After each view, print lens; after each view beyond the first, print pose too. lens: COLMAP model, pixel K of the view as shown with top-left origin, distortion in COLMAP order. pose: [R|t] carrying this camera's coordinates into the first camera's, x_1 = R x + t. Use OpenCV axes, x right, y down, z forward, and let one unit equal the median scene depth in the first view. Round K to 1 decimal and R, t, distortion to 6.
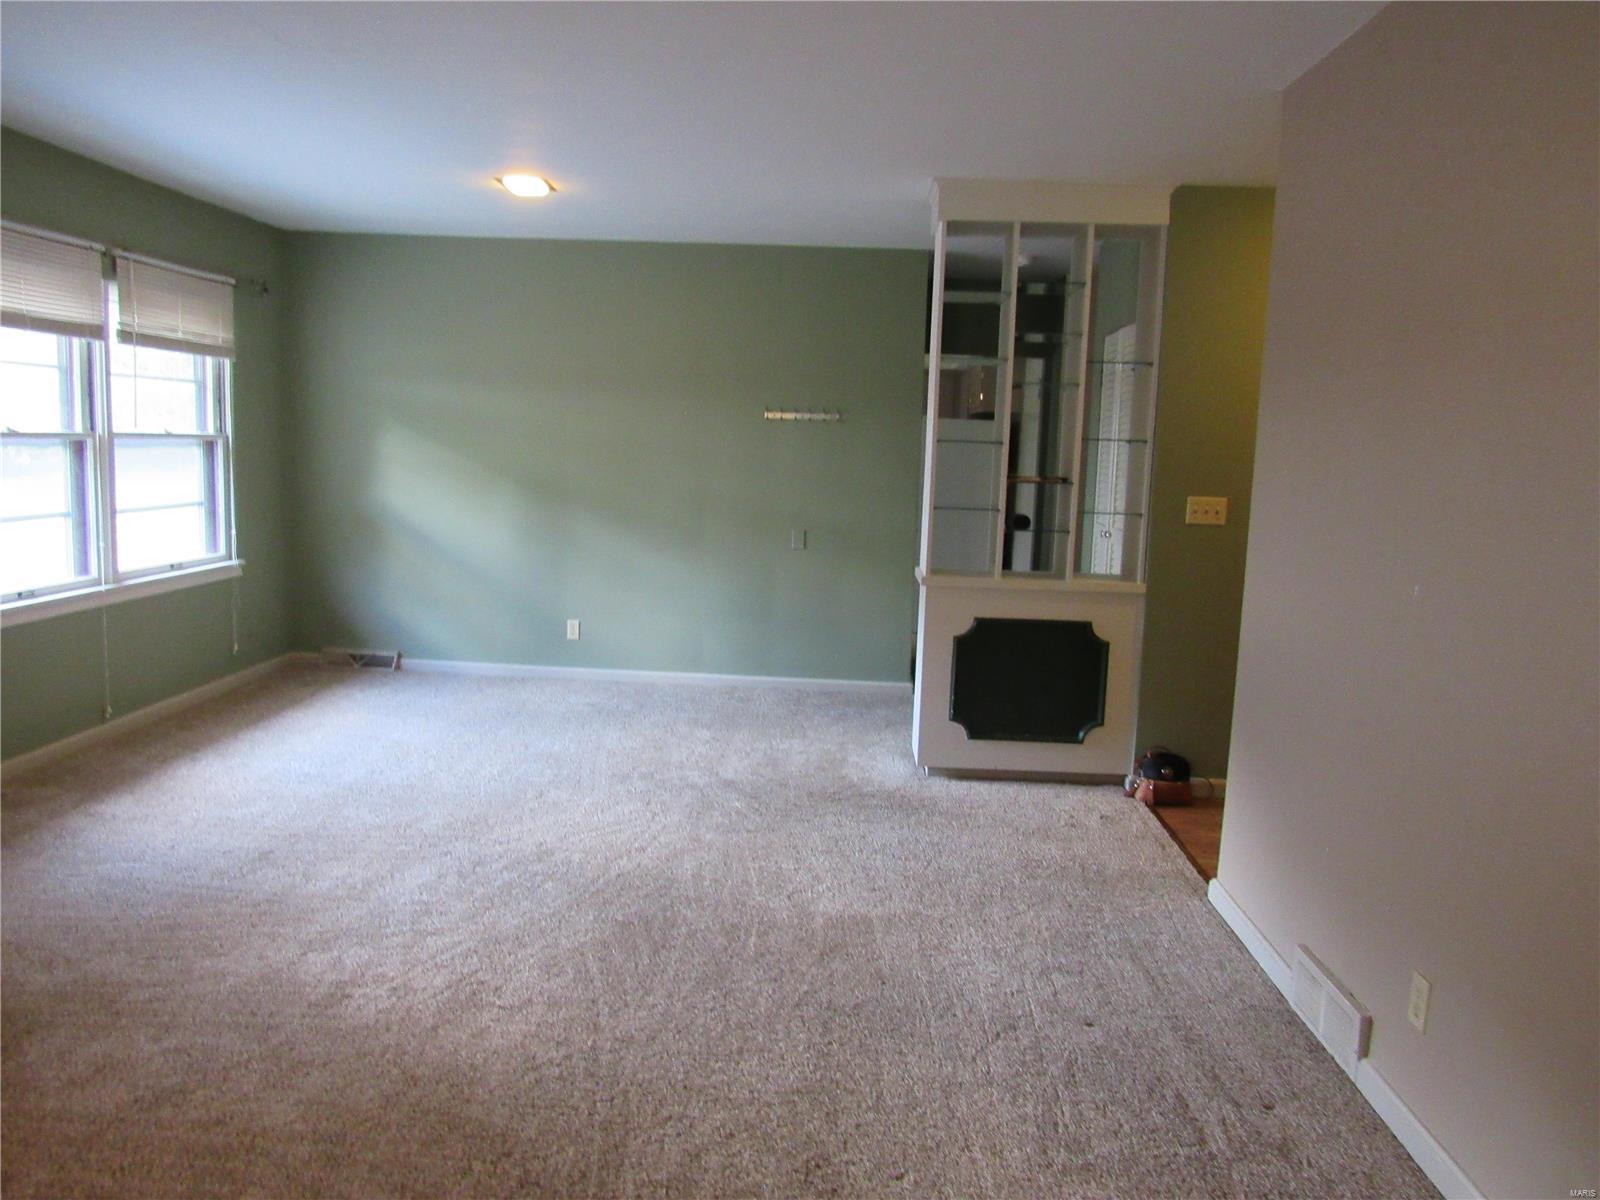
lens RADIAL K [[1133.6, 0, 782.9], [0, 1133.6, 596.7], [0, 0, 1]] dist [-0.017698, 0.003701]
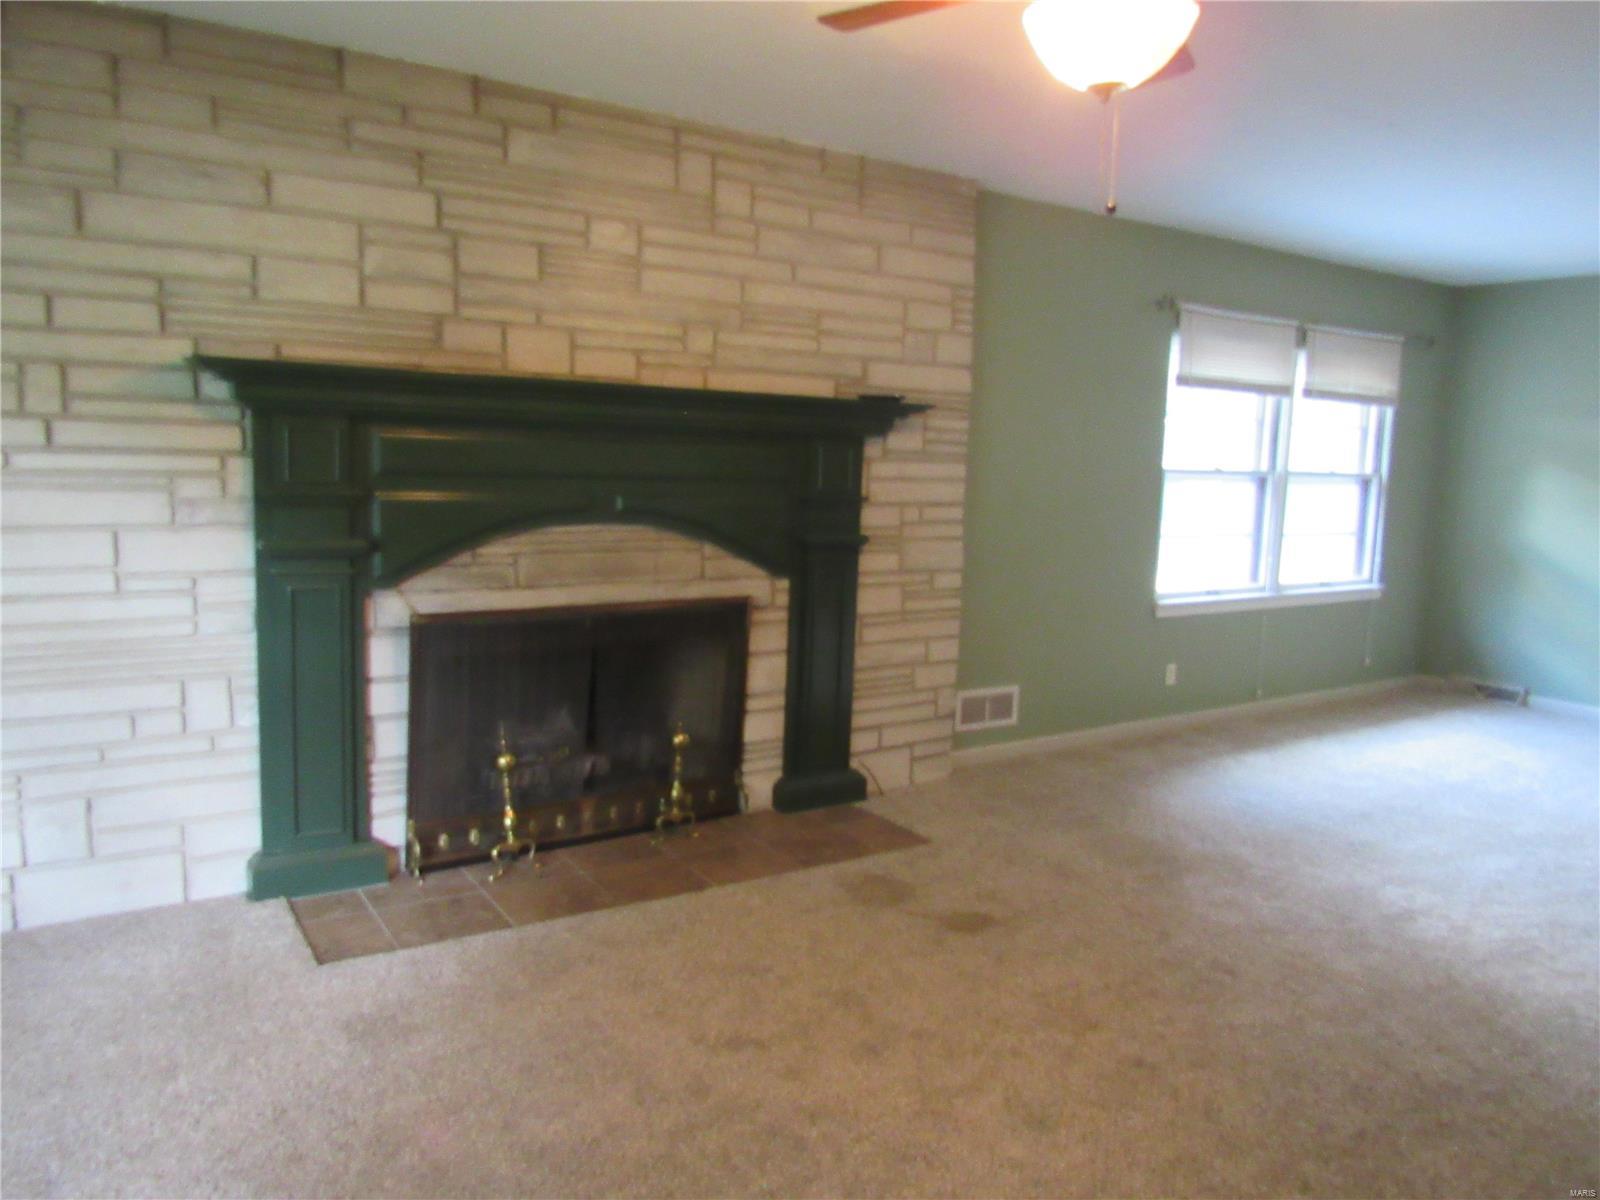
lens RADIAL K [[1134.3, 0, 800.0], [0, 1134.3, 600.0], [0, 0, 1]] dist [-0.053072, 0.045109]
pose [[0.592858, 0.084826, -0.800827, 0.091734], [-0.115451, 0.993117, 0.019724, 0.034253], [0.796988, 0.080763, 0.598571, -0.162171]]
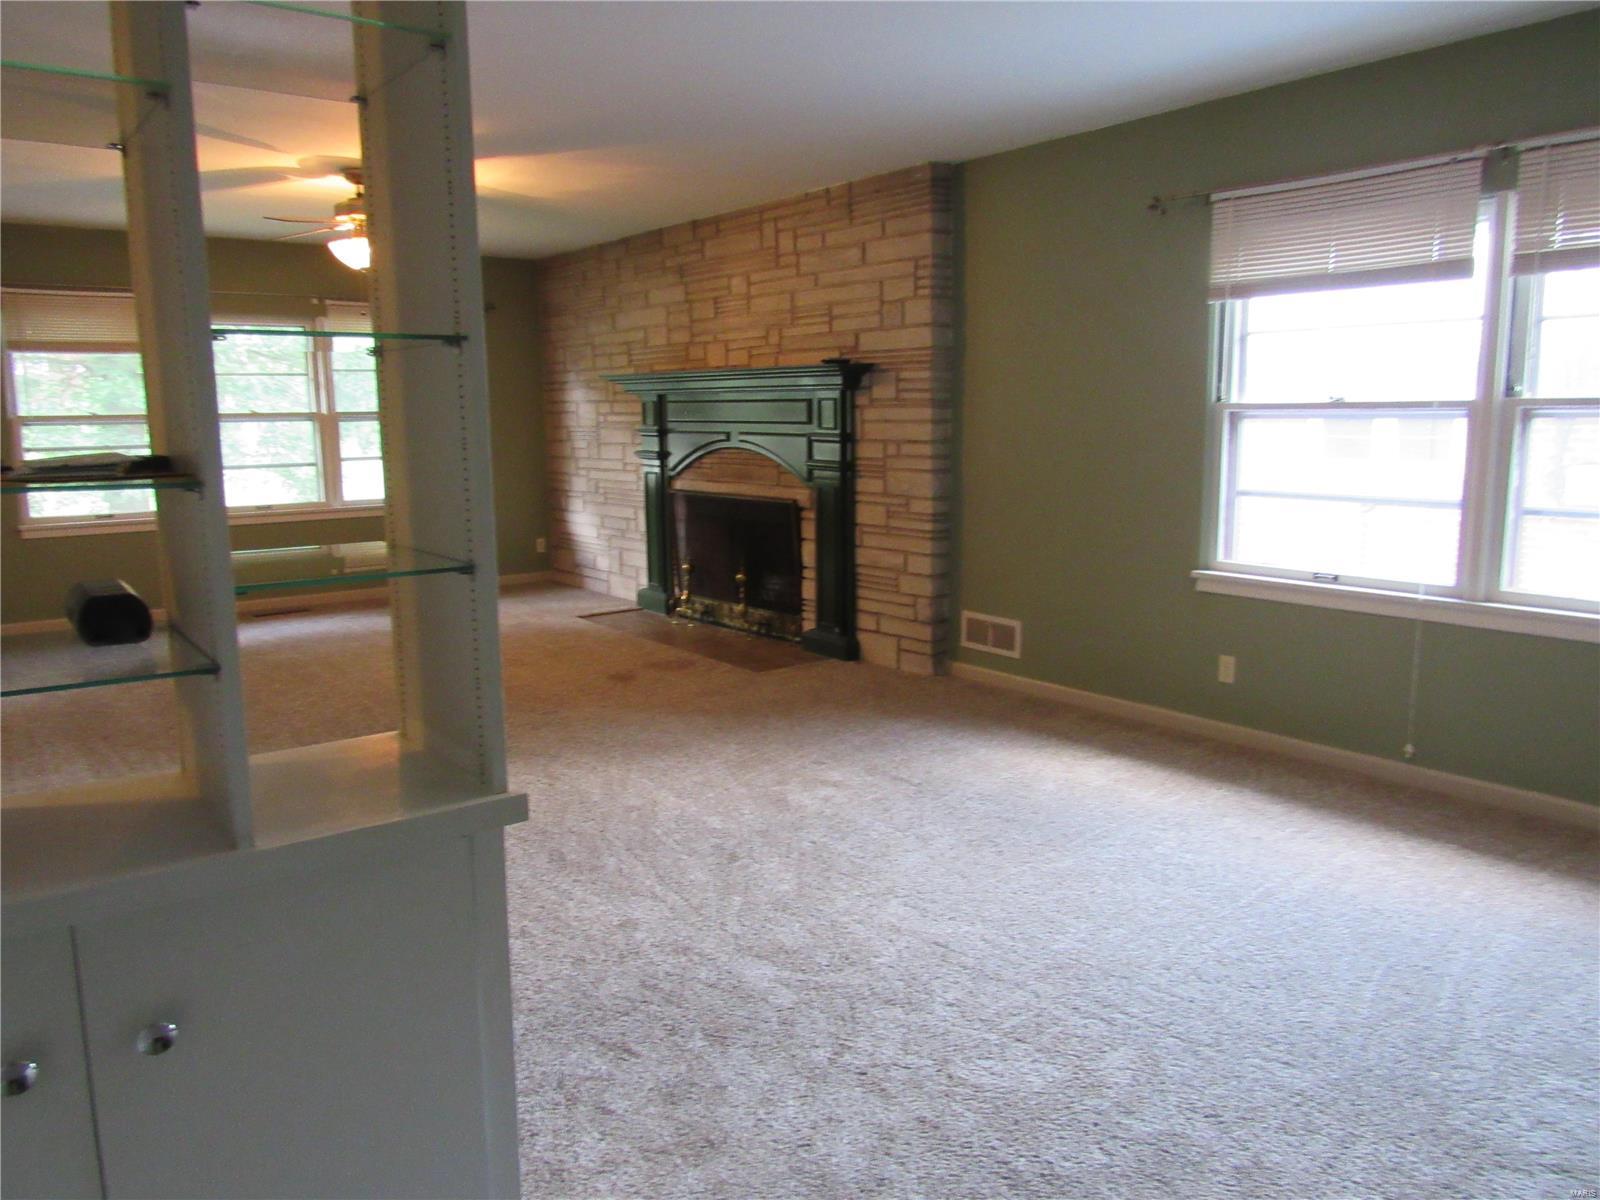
lens RADIAL K [[1133.6, 0, 782.9], [0, 1133.6, 596.7], [0, 0, 1]] dist [-0.017698, 0.003701]
pose [[-0.757429, 0.079643, -0.648042, 0.252773], [-0.103419, 0.965368, 0.239518, -0.152487], [0.644675, 0.248438, -0.722961, 1.294718]]
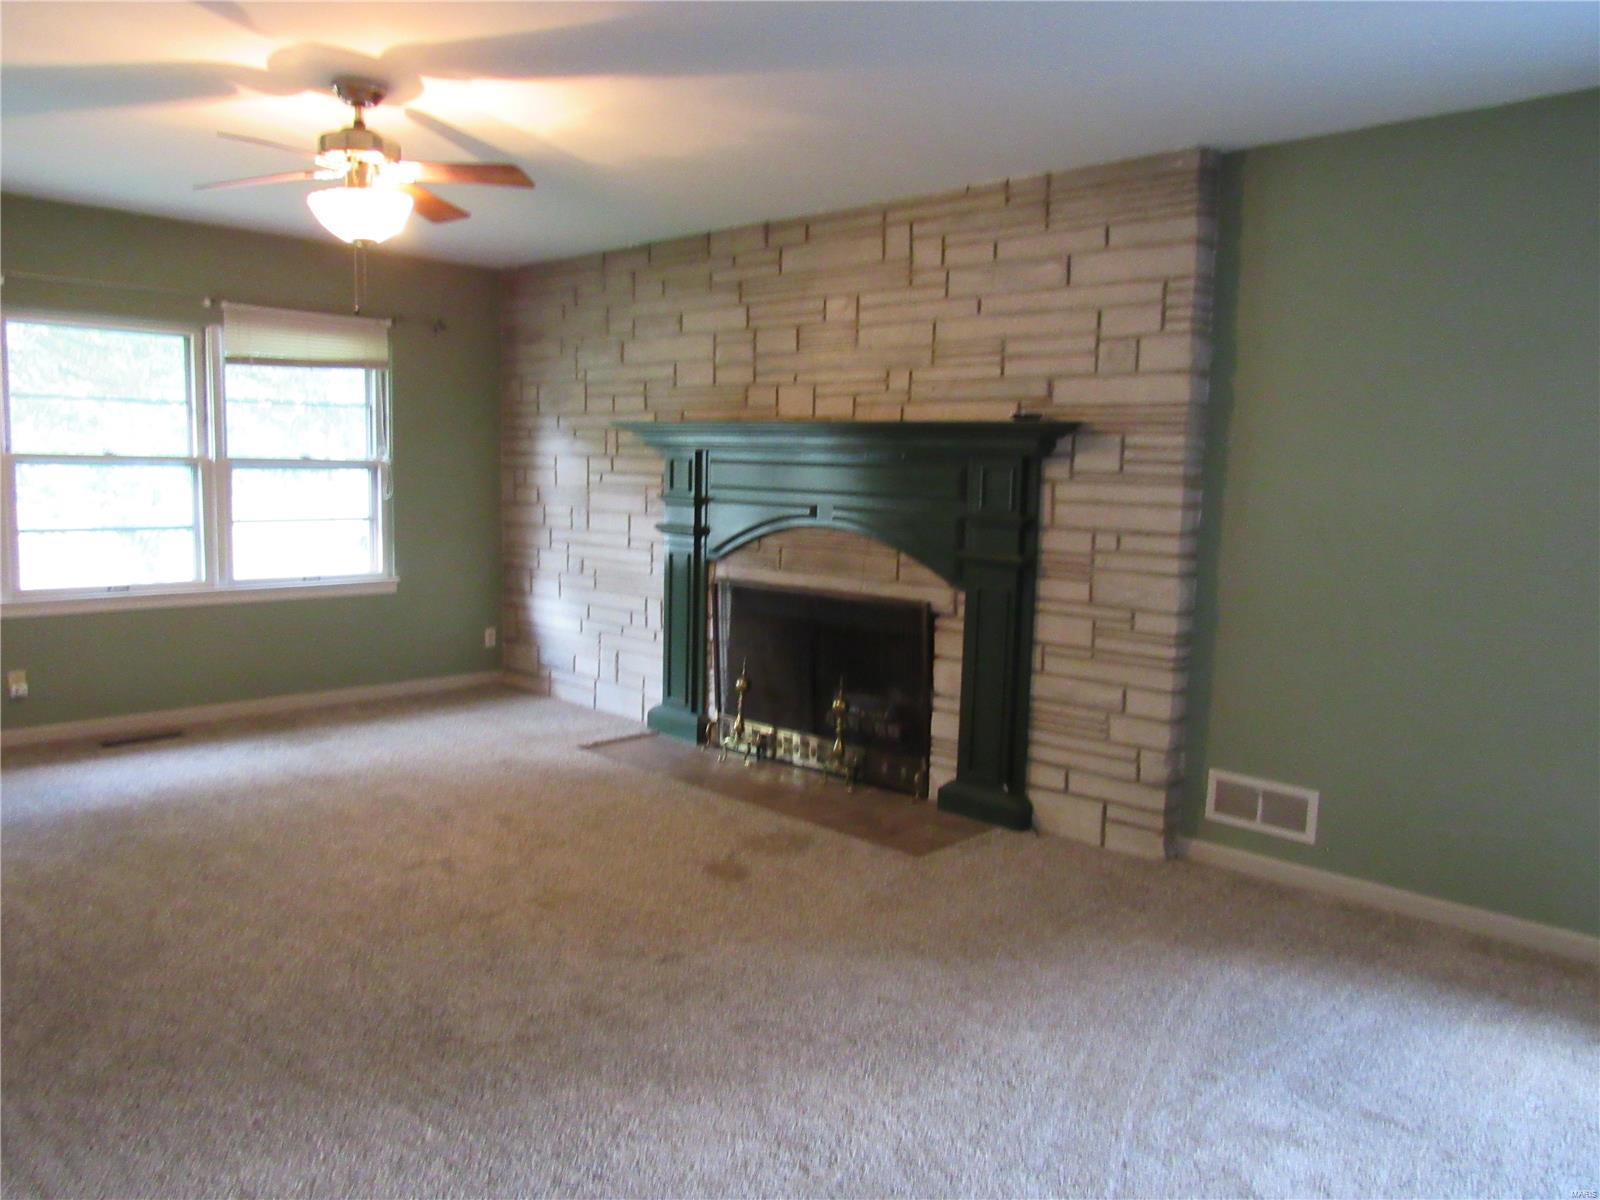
lens RADIAL K [[1133.6, 0, 782.9], [0, 1133.6, 596.7], [0, 0, 1]] dist [-0.017698, 0.003701]
pose [[-0.644655, 0.034568, -0.763692, 0.193114], [-0.150382, 0.973724, 0.171016, -0.097875], [0.749537, 0.225092, -0.622518, 0.828561]]
